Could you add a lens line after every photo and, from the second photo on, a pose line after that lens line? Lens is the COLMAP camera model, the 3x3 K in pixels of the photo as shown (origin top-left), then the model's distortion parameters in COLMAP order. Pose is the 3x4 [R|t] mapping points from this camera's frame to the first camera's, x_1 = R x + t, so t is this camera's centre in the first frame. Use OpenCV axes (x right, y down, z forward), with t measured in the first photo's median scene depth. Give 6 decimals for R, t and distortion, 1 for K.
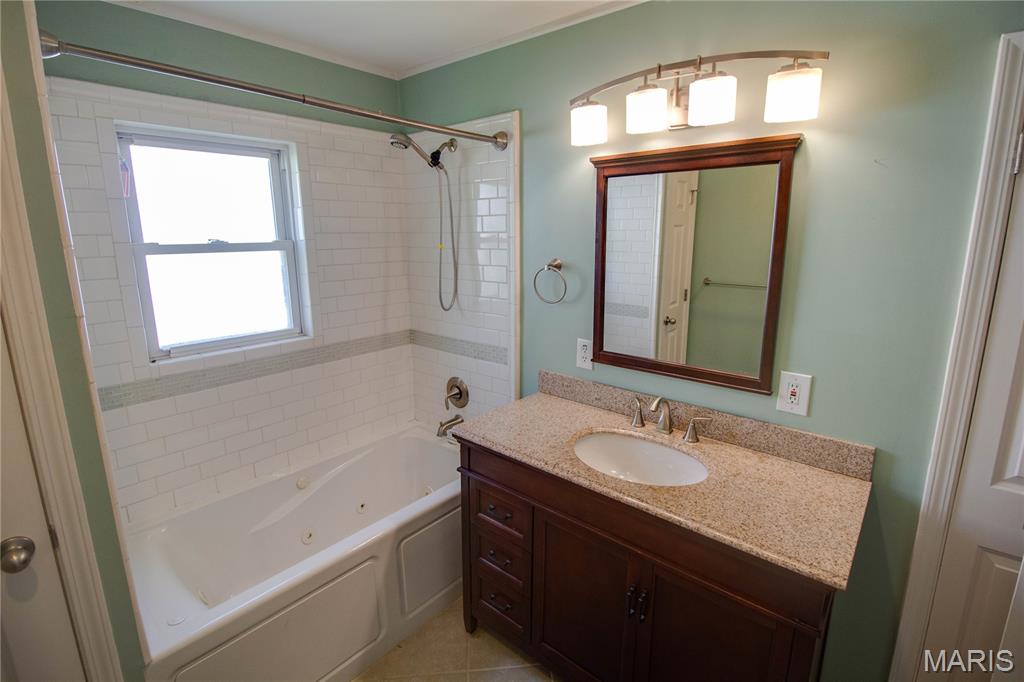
lens RADIAL K [[482.7, 0, 512.7], [0, 482.7, 335.4], [0, 0, 1]] dist [-0.001545, -0.001767]
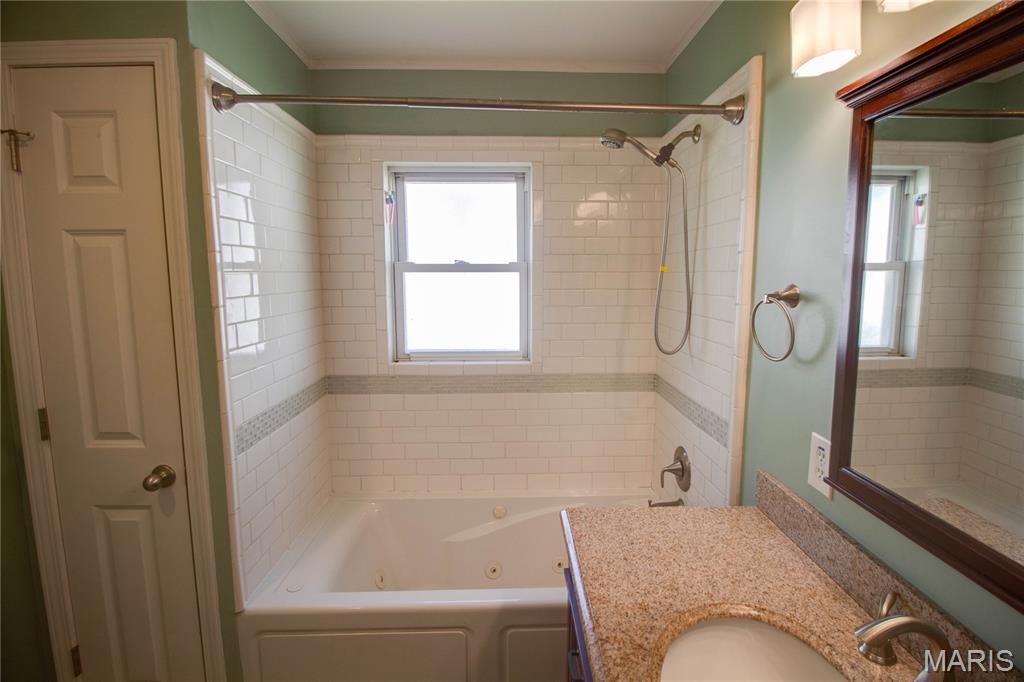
lens RADIAL K [[482.7, 0, 516.3], [0, 482.7, 331.7], [0, 0, 1]] dist [-0.001545, -0.001767]
pose [[0.675104, 0.096733, -0.731353, 0.301626], [-0.160045, 0.986960, -0.017194, -0.043056], [0.720153, 0.128657, 0.681783, 0.388645]]
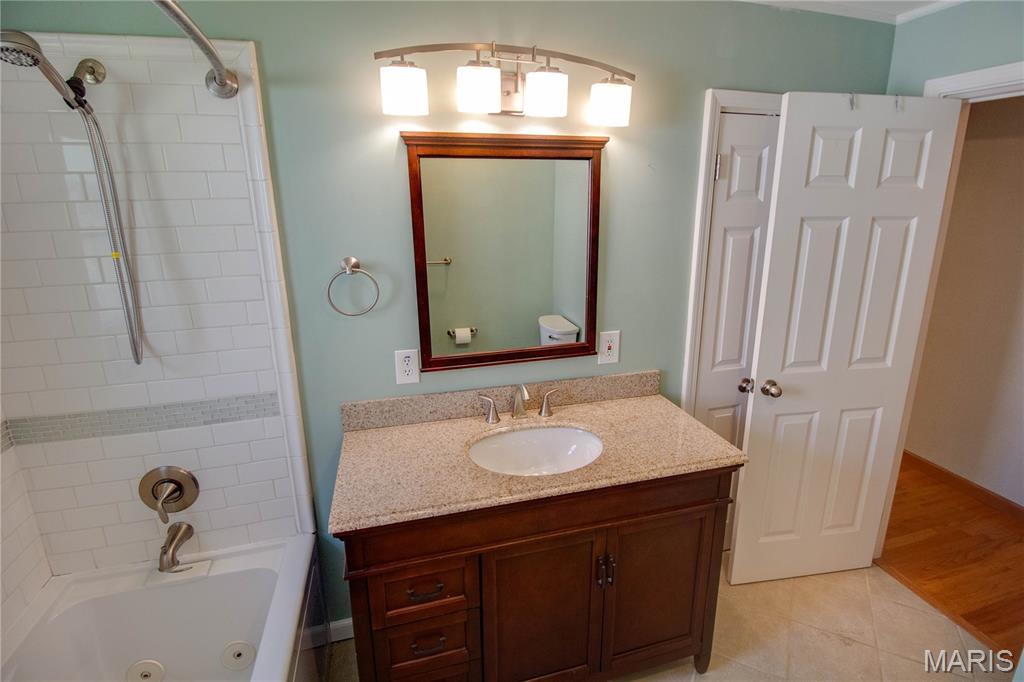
lens RADIAL K [[482.7, 0, 521.1], [0, 482.7, 335.5], [0, 0, 1]] dist [-0.001545, -0.001767]
pose [[0.551397, -0.217043, 0.805514, -0.418392], [0.186519, 0.973195, 0.134547, -0.093357], [-0.813125, 0.076055, 0.577100, 0.350512]]
